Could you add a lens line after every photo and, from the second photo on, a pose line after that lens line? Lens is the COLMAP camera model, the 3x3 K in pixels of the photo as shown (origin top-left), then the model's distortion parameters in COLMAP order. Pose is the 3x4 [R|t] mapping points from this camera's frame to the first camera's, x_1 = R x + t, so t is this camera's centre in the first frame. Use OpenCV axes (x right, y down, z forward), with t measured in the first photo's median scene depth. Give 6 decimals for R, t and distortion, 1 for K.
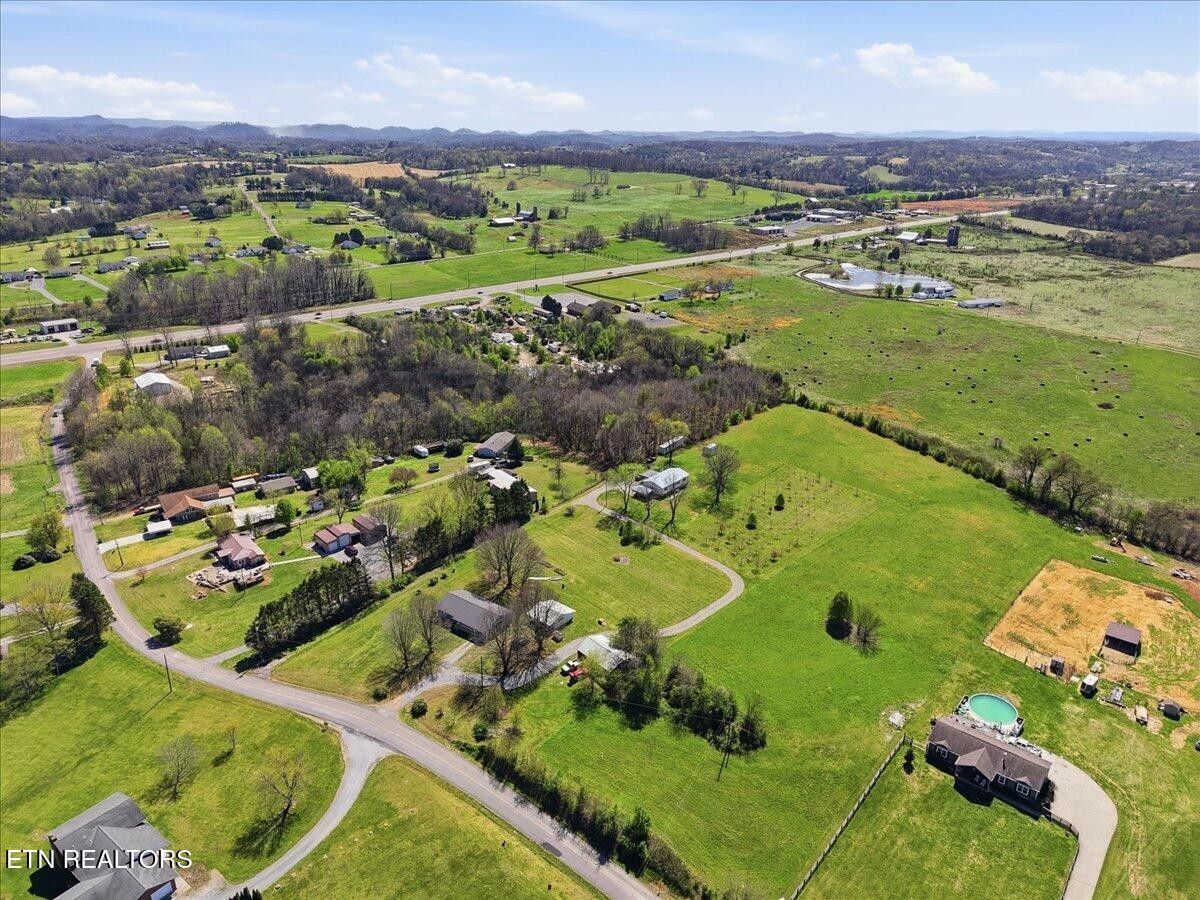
lens RADIAL K [[813.1, 0, 600.0], [0, 813.1, 450.0], [0, 0, 1]] dist [0.009801, 0.001104]
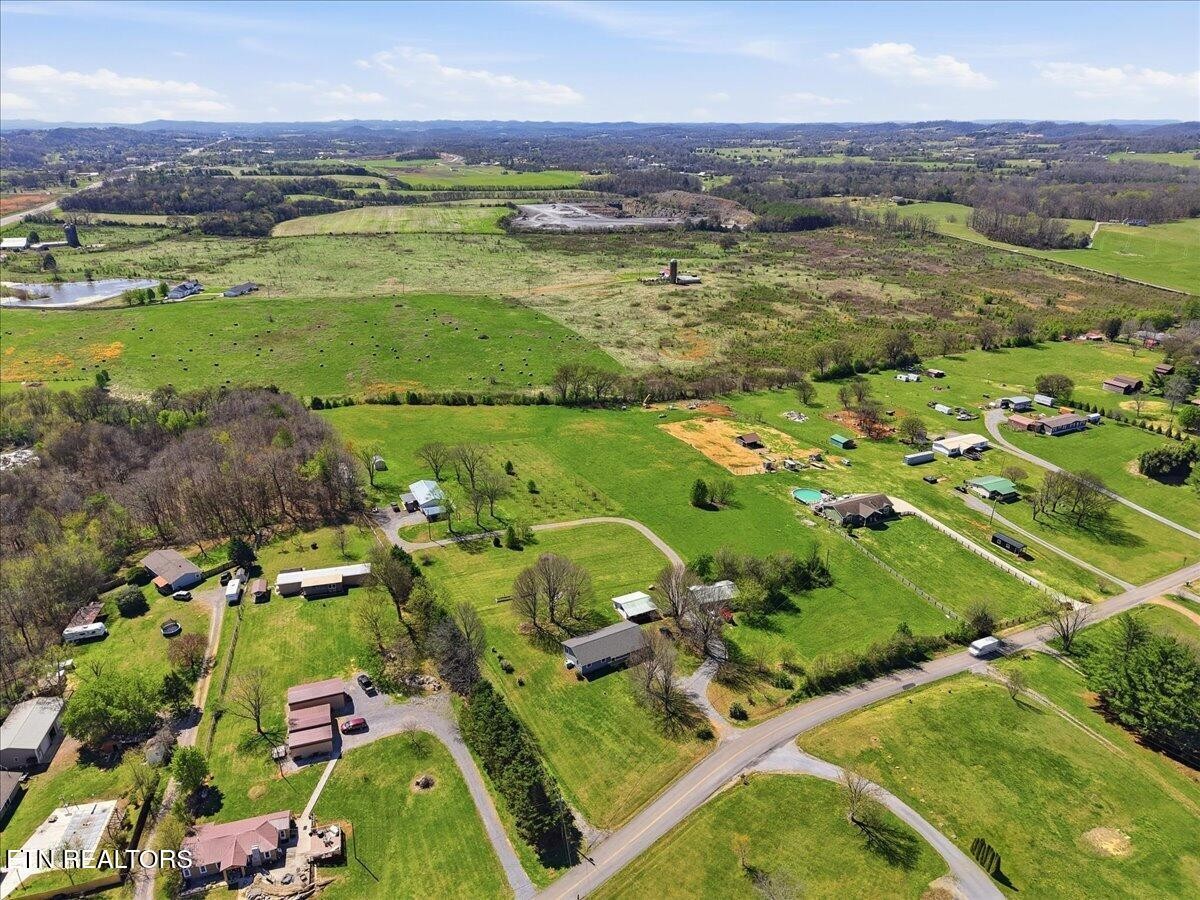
lens RADIAL K [[834.2, 0, 597.0], [0, 834.2, 395.6], [0, 0, 1]] dist [0.058809, -0.101140]
pose [[0.403504, -0.291383, 0.867341, -0.953187], [0.338238, 0.928291, 0.154504, -0.225951], [-0.850165, 0.231025, 0.473126, 0.519576]]
